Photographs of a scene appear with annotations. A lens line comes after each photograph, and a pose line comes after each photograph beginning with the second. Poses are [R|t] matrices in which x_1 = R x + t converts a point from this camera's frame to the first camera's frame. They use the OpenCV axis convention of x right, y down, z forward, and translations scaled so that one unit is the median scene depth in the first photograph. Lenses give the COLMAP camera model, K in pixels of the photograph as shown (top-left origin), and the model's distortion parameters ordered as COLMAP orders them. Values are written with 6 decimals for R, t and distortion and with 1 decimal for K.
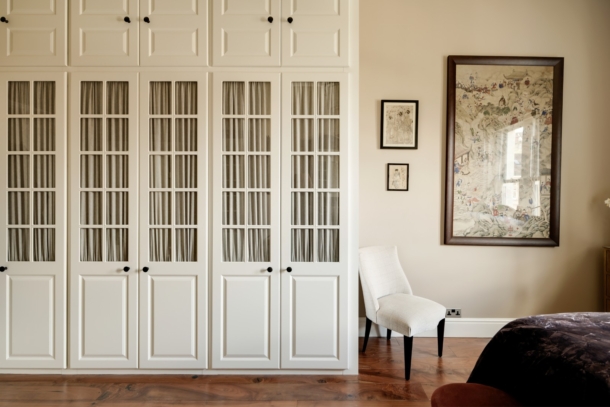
lens RADIAL K [[398.5, 0, 304.9], [0, 398.5, 192.2], [0, 0, 1]] dist [0.003985, -0.000149]
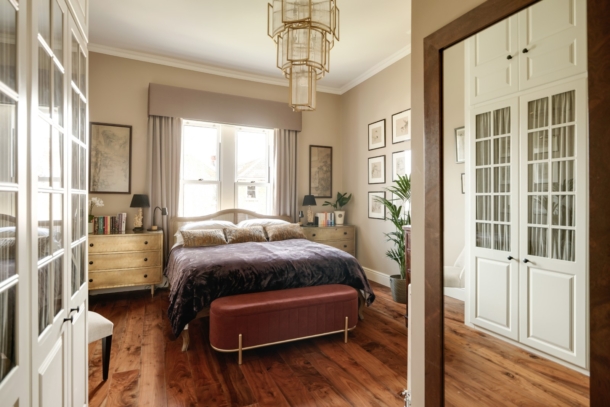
lens RADIAL K [[326.1, 0, 307.0], [0, 326.1, 195.6], [0, 0, 1]] dist [0.002687, 0.000764]
pose [[0.421749, -0.004029, -0.906704, 0.286429], [0.003074, 0.999991, -0.003014, 0.000328], [0.906708, -0.001516, 0.421757, -0.000411]]
